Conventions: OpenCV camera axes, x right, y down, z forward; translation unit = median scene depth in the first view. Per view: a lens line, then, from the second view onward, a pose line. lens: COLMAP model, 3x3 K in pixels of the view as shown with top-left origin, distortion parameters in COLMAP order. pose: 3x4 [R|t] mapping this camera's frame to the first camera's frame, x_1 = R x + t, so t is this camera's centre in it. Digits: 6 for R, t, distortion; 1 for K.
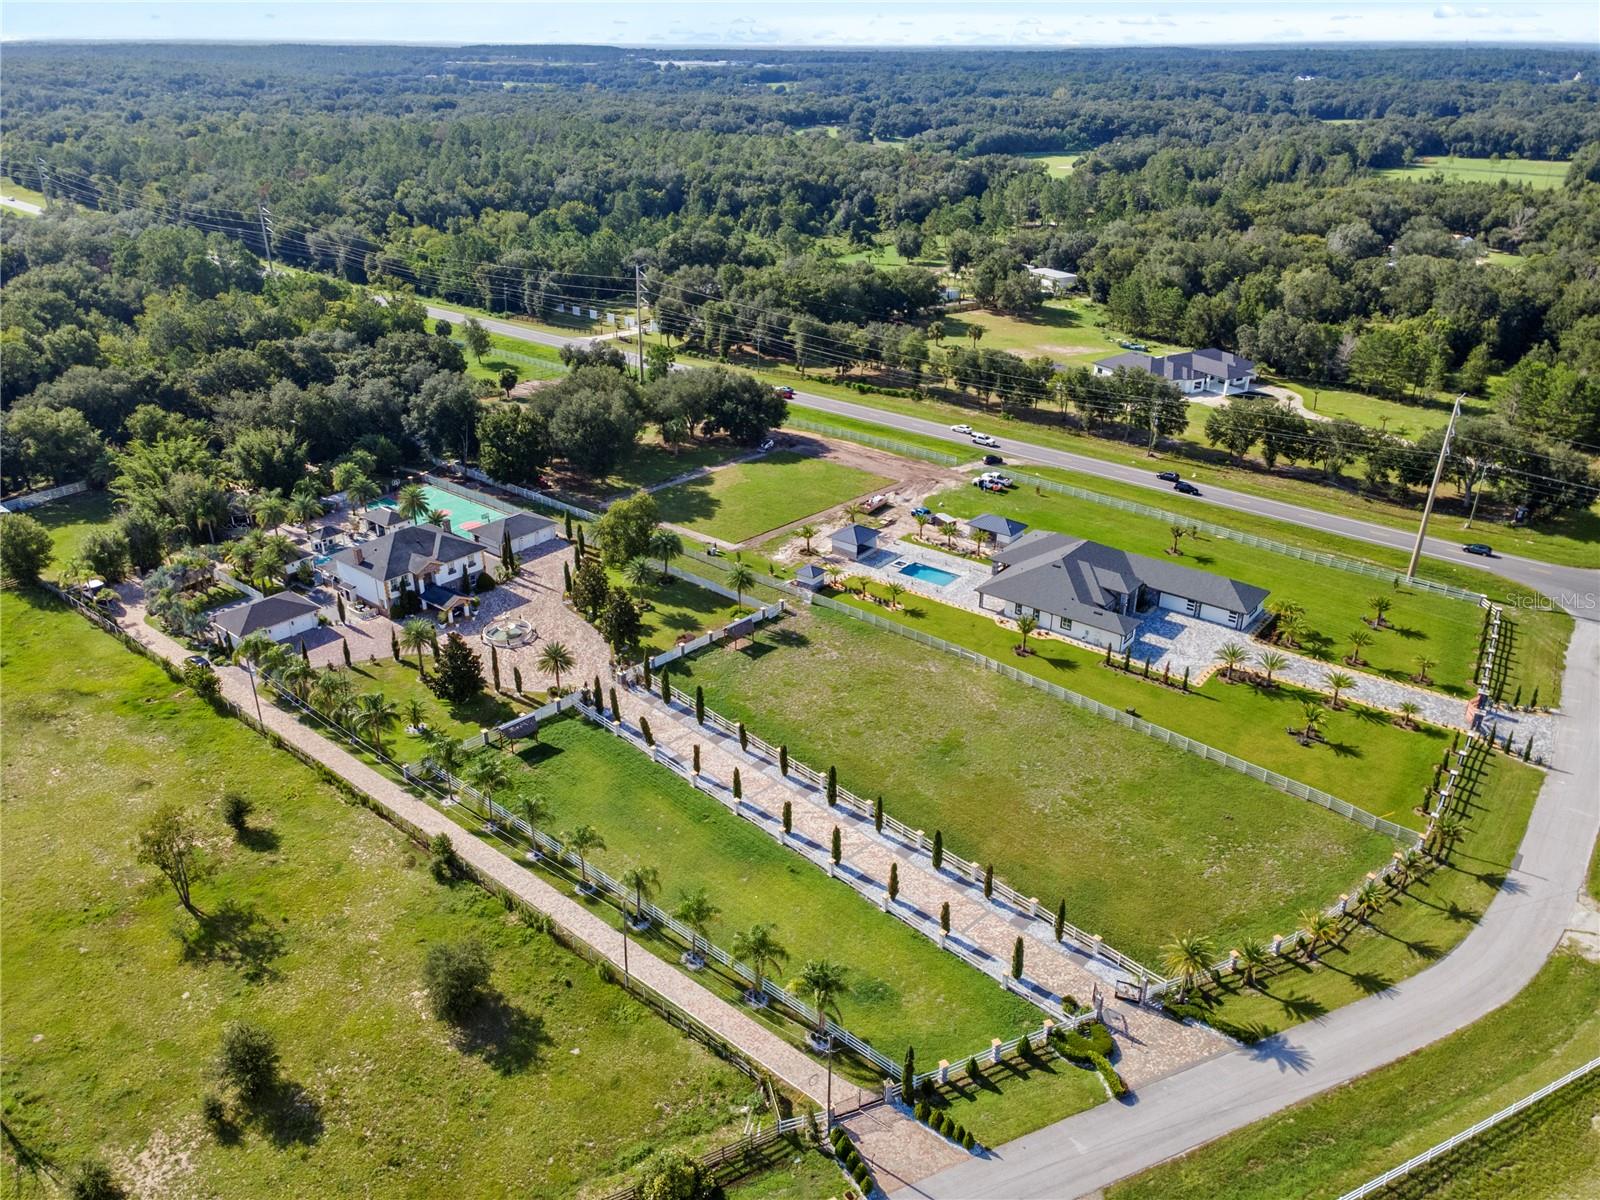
lens RADIAL K [[1157.9, 0, 791.8], [0, 1157.9, 605.1], [0, 0, 1]] dist [0.039278, 0.004890]
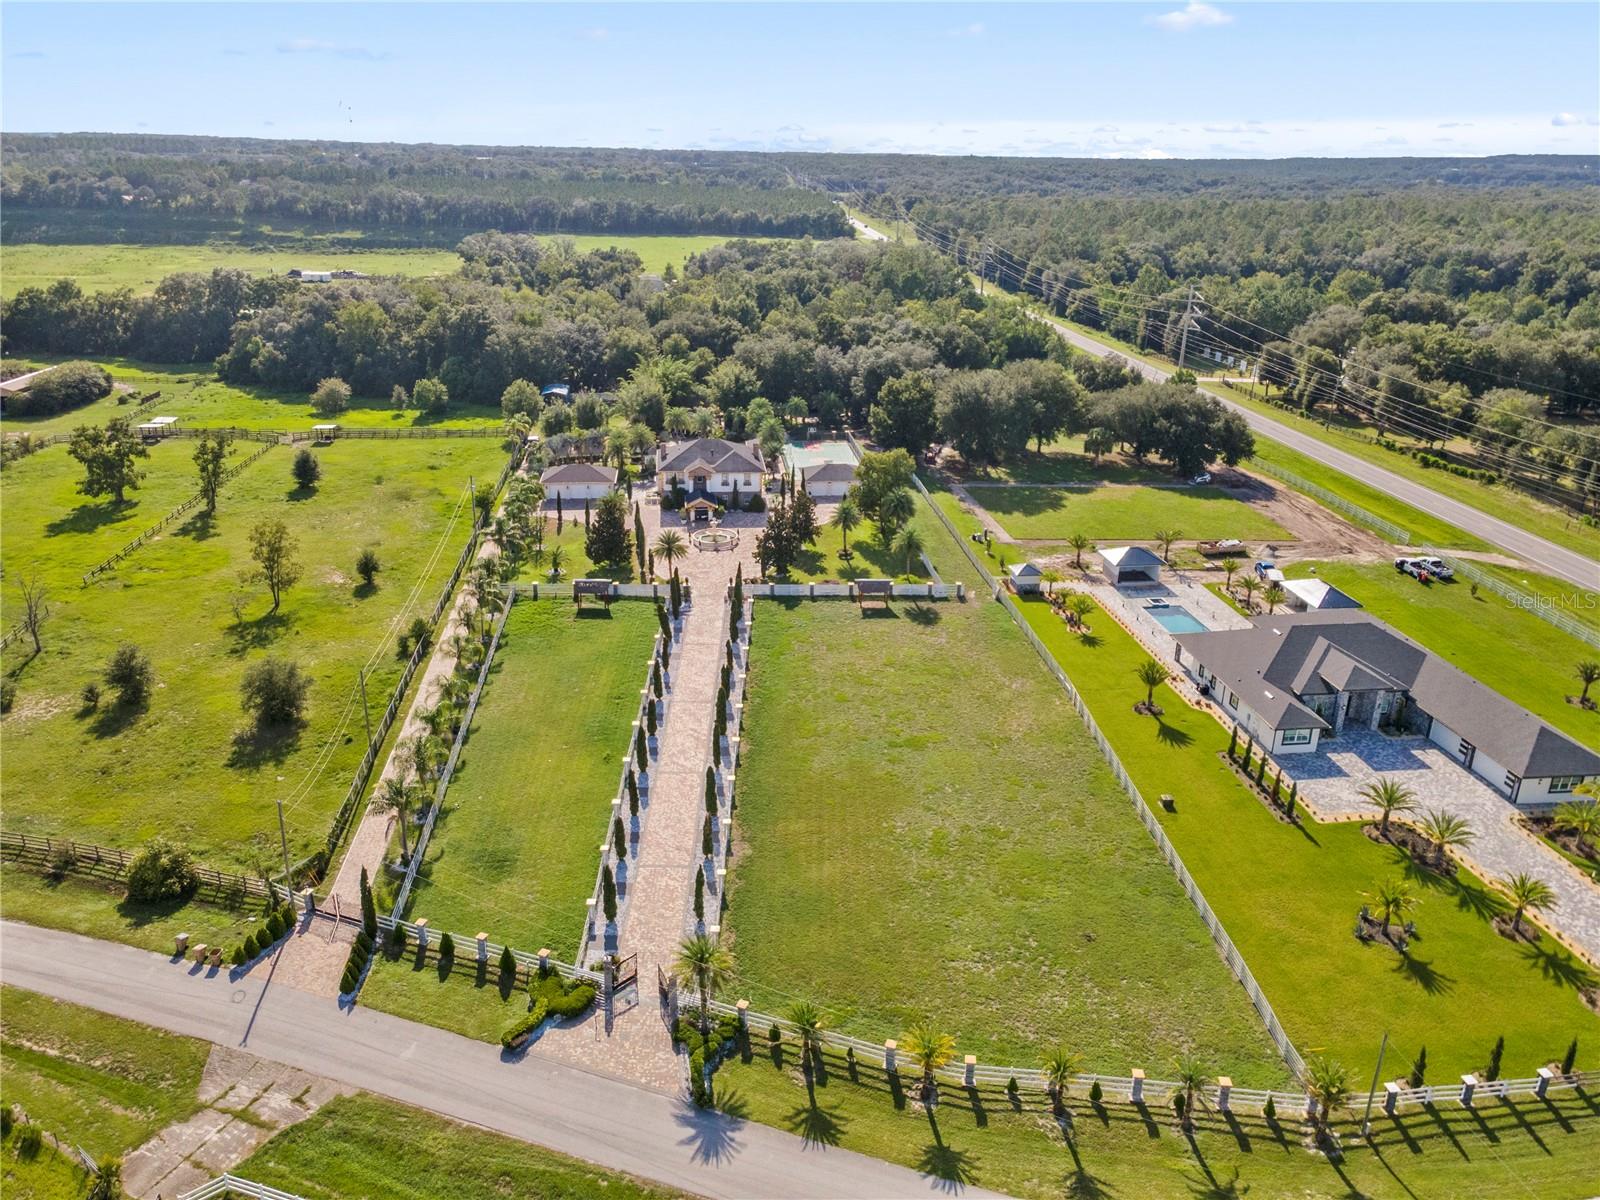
lens RADIAL K [[1165.3, 0, 795.2], [0, 1165.3, 595.0], [0, 0, 1]] dist [0.020115, 0.040599]
pose [[0.715652, 0.256091, -0.649815, 0.403206], [-0.316433, 0.948279, 0.025223, 0.017945], [0.622666, 0.187572, 0.759674, 0.207265]]
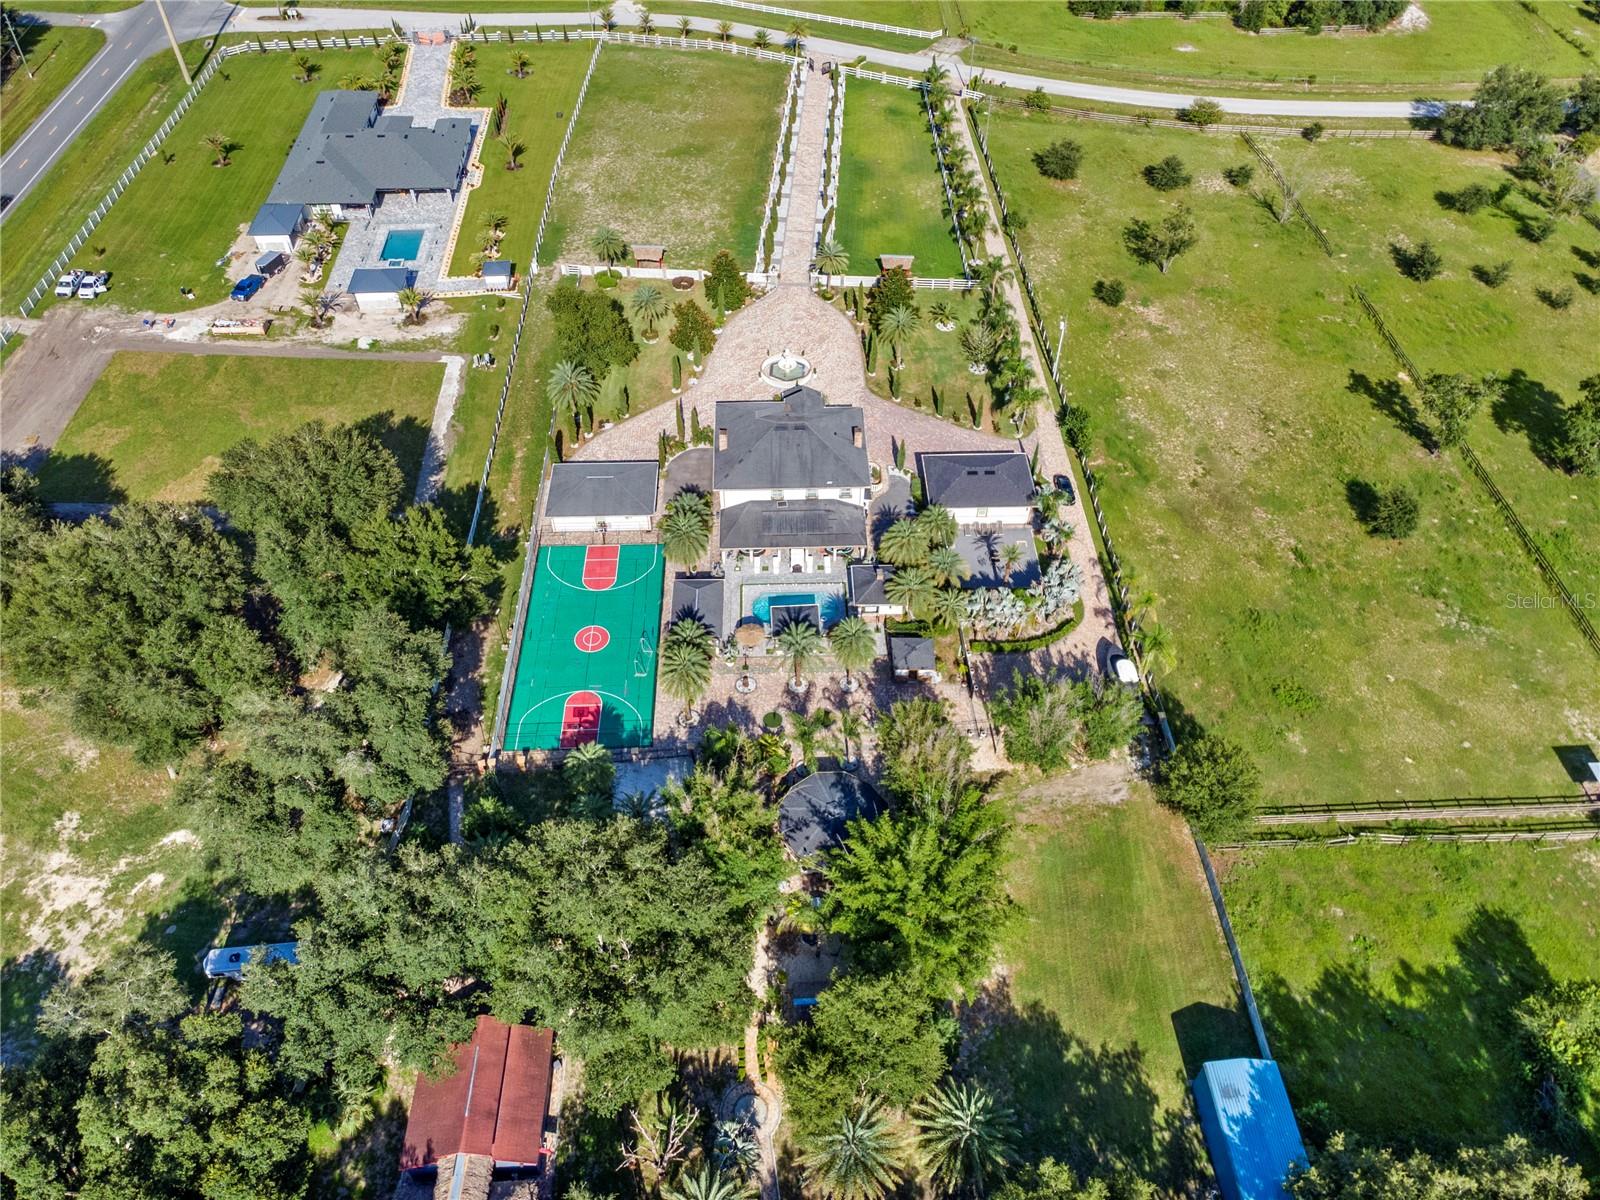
lens RADIAL K [[1168.5, 0, 795.5], [0, 1168.5, 594.4], [0, 0, 1]] dist [0.000637, 0.081671]
pose [[-0.664259, -0.546078, 0.510449, -0.660884], [0.322319, 0.406885, 0.854725, -0.559933], [-0.674441, 0.732286, -0.094266, 0.976070]]
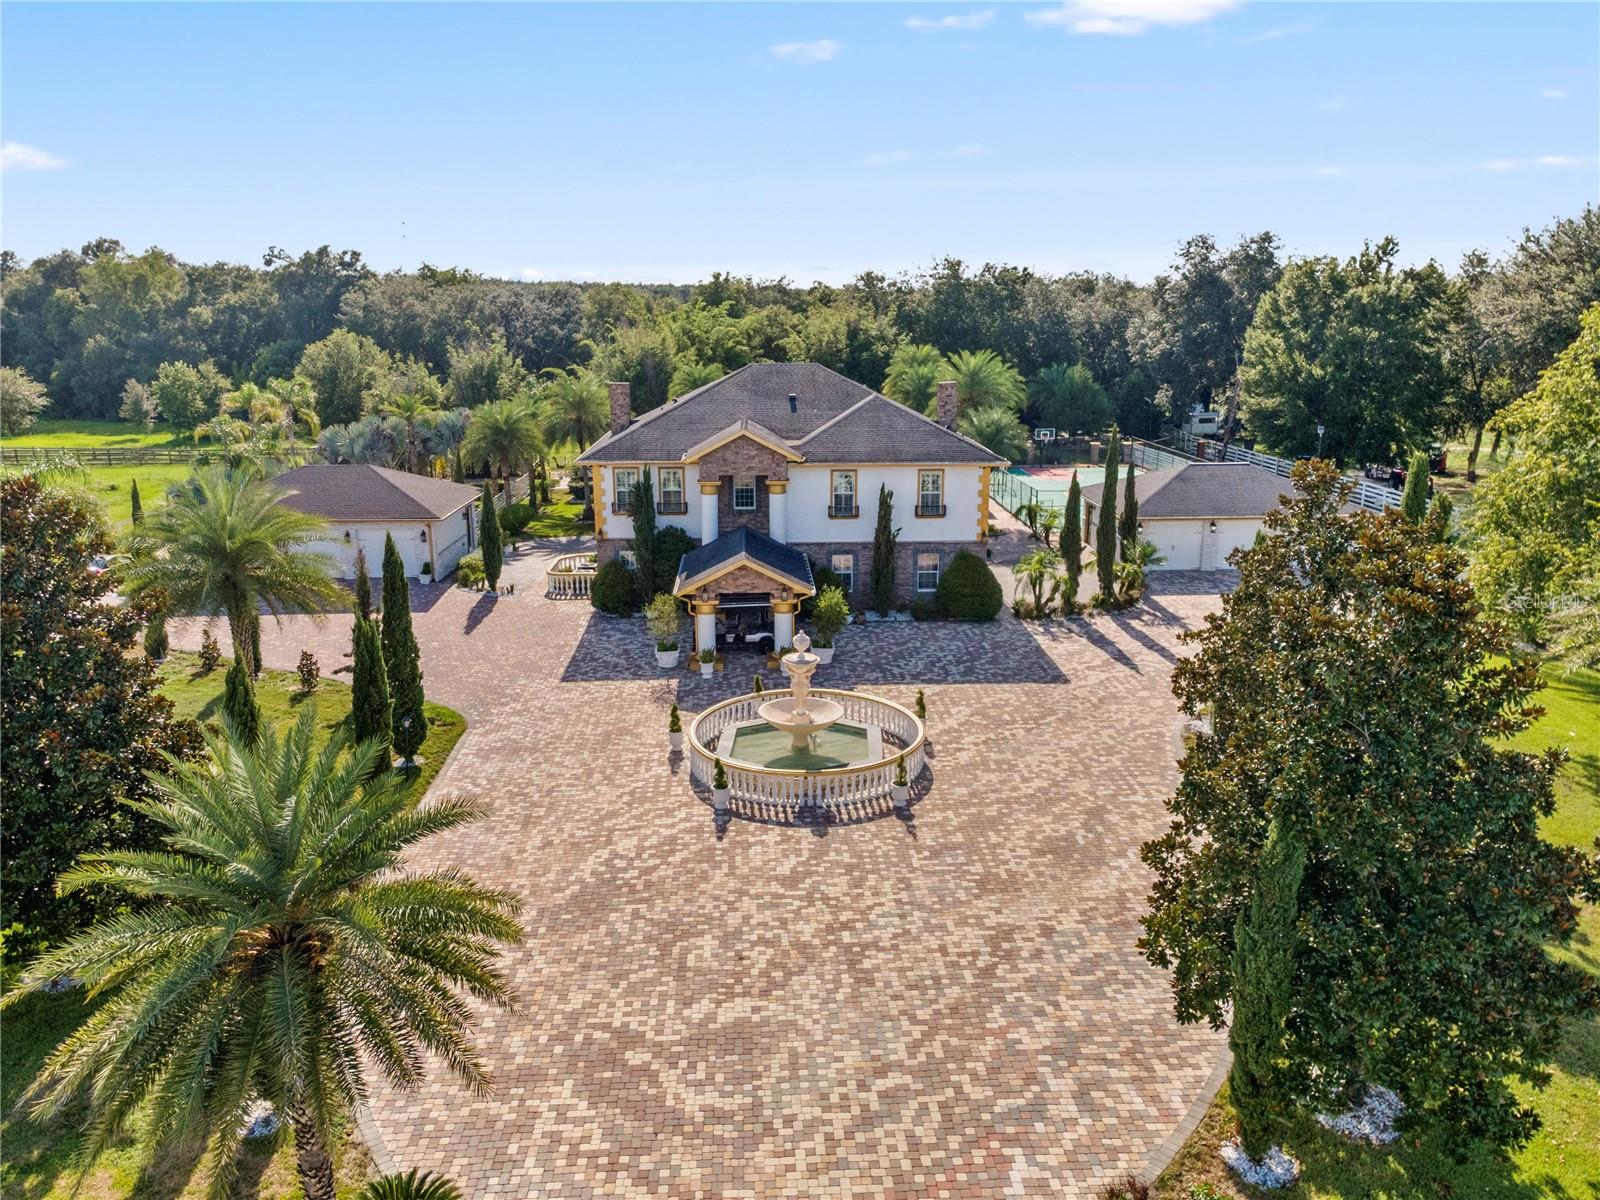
lens RADIAL K [[1165.3, 0, 795.2], [0, 1165.3, 595.0], [0, 0, 1]] dist [0.020115, 0.040599]
pose [[0.668373, 0.168478, -0.724495, -0.084336], [-0.319831, 0.944468, -0.075424, 0.012204], [0.671555, 0.282127, 0.685141, 0.686708]]
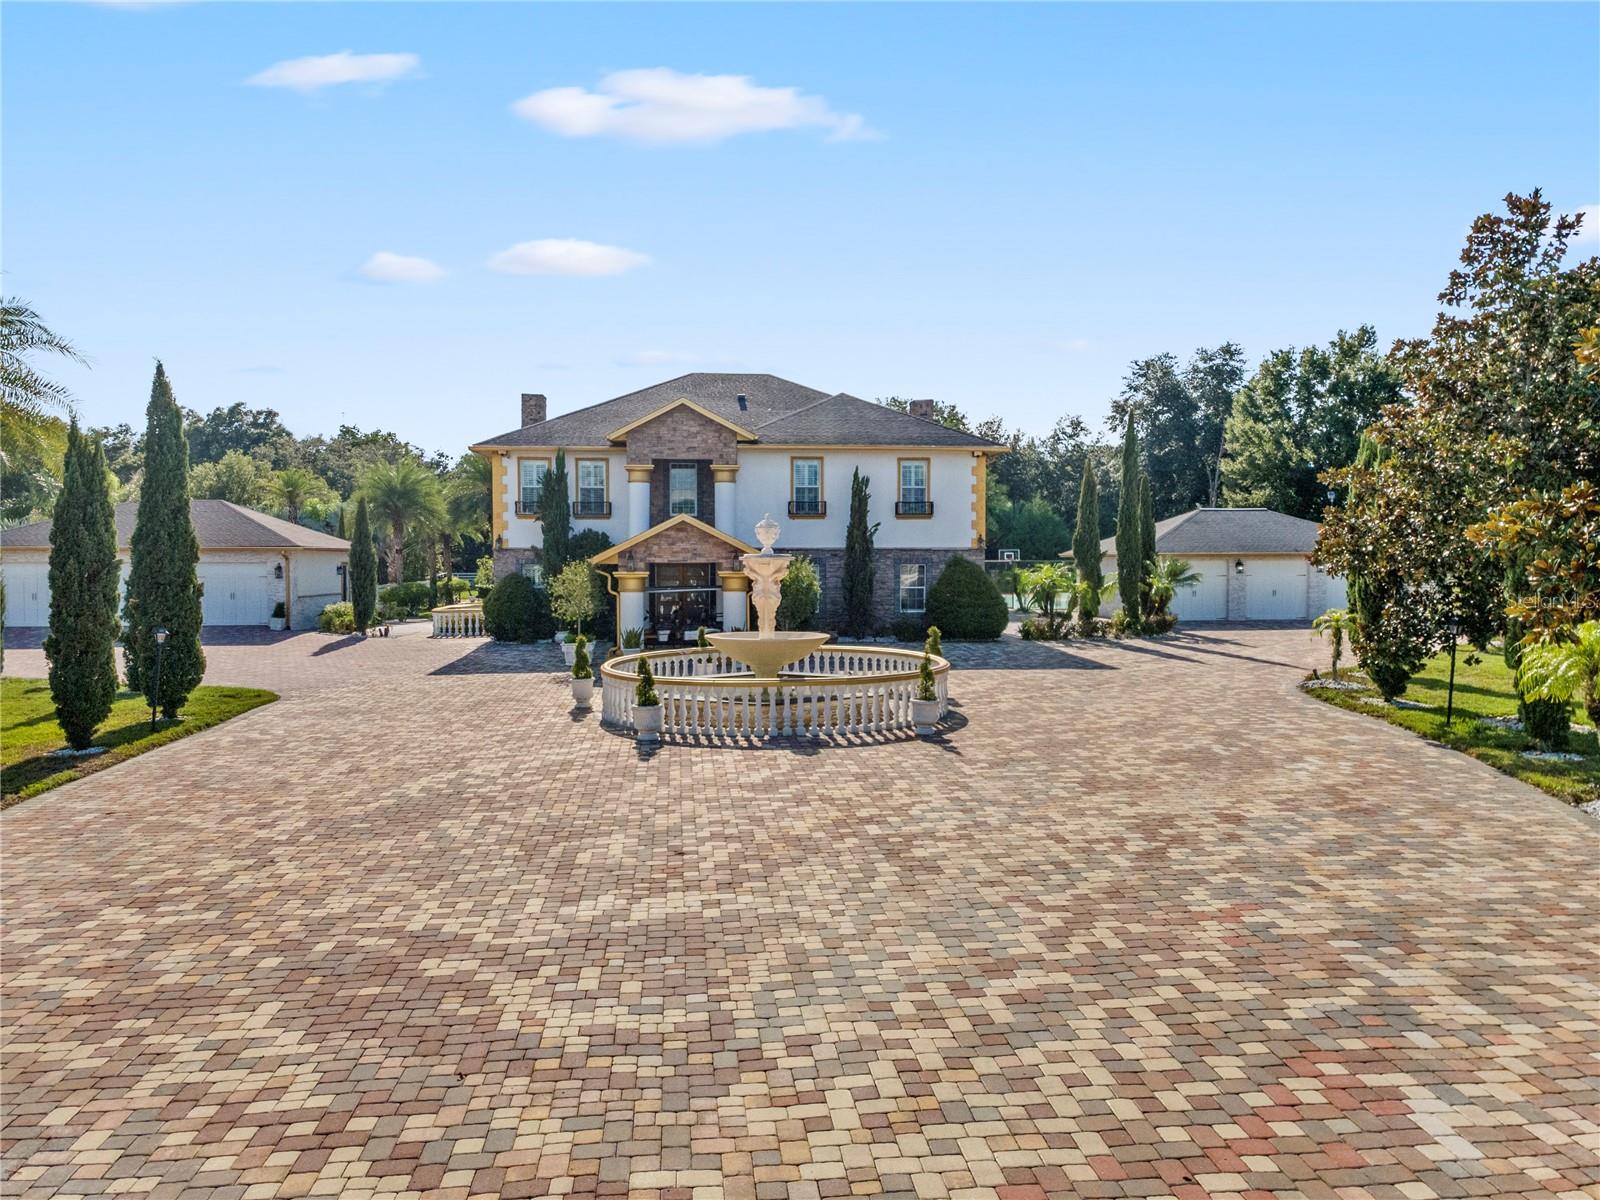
lens RADIAL K [[1168.5, 0, 795.5], [0, 1168.5, 594.4], [0, 0, 1]] dist [0.000637, 0.081671]
pose [[0.709059, 0.016920, -0.704946, -0.118029], [-0.303396, 0.909767, -0.283330, 0.041545], [0.636543, 0.414775, 0.650211, 0.730199]]
